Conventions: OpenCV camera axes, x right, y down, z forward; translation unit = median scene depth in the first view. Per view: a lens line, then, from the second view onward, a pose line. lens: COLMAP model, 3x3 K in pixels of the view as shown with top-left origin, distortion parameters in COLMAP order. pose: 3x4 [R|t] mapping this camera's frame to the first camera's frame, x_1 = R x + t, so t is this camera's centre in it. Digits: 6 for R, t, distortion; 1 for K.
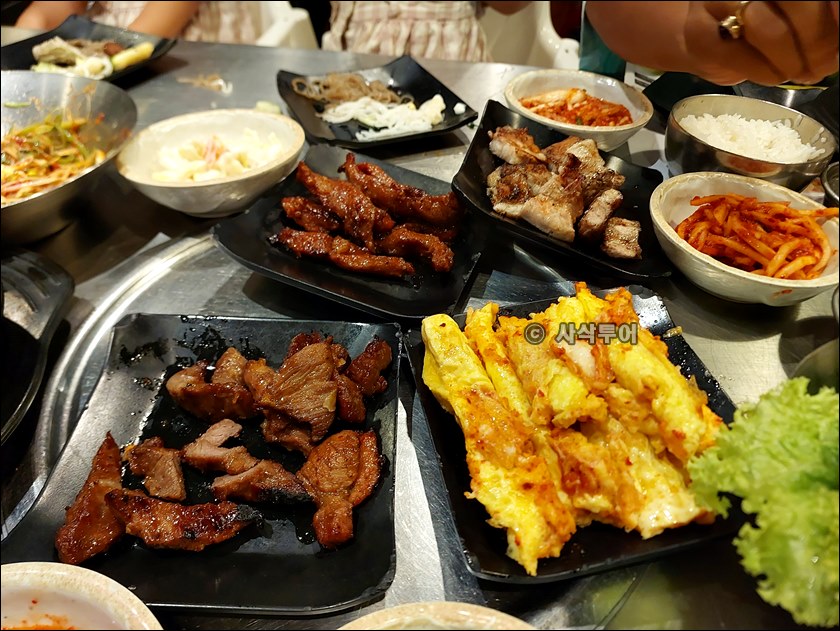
lens RADIAL K [[554.1, 0, 420.0], [0, 554.1, 315.5], [0, 0, 1]] dist [0.037871, -0.069060]
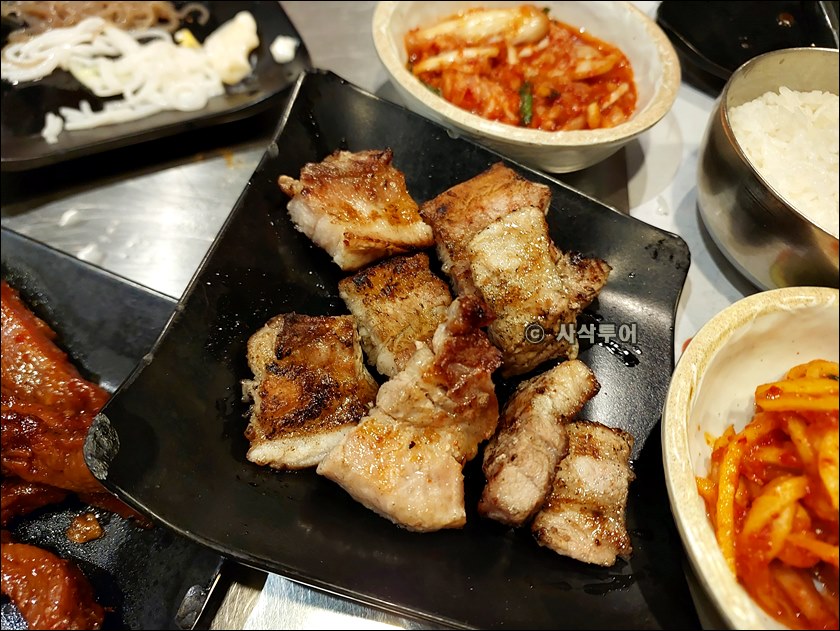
lens RADIAL K [[554.1, 0, 420.0], [0, 554.1, 315.5], [0, 0, 1]] dist [0.037871, -0.069060]
pose [[0.998629, 0.001165, 0.052330, 0.293201], [-0.013947, 0.969528, 0.244581, -0.486319], [-0.050450, -0.244976, 0.968216, 0.858765]]
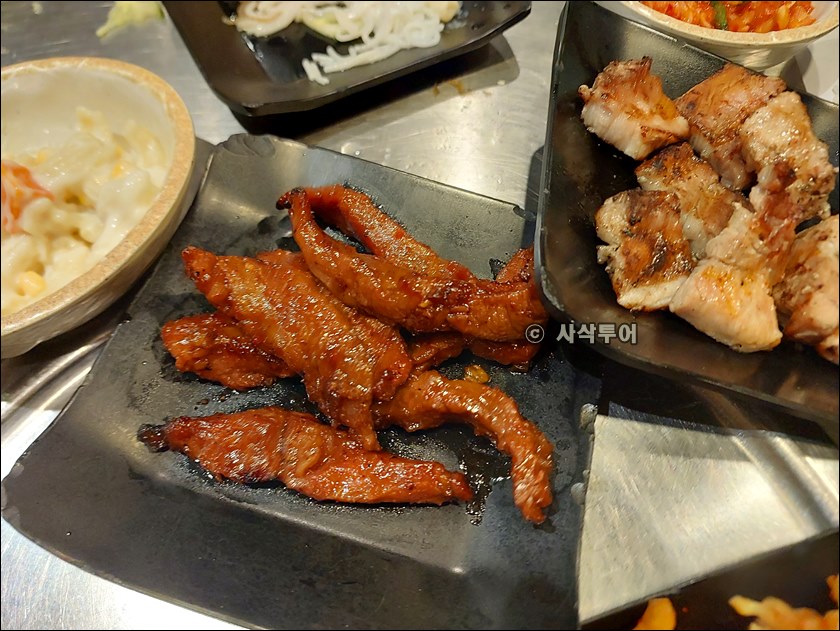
lens RADIAL K [[564.1, 0, 420.7], [0, 564.1, 296.9], [0, 0, 1]] dist [-0.023963, -0.000600]
pose [[0.995981, -0.087703, 0.018160, -0.056501], [0.078044, 0.949328, 0.304443, -0.461785], [-0.043941, -0.301802, 0.952358, 0.718531]]
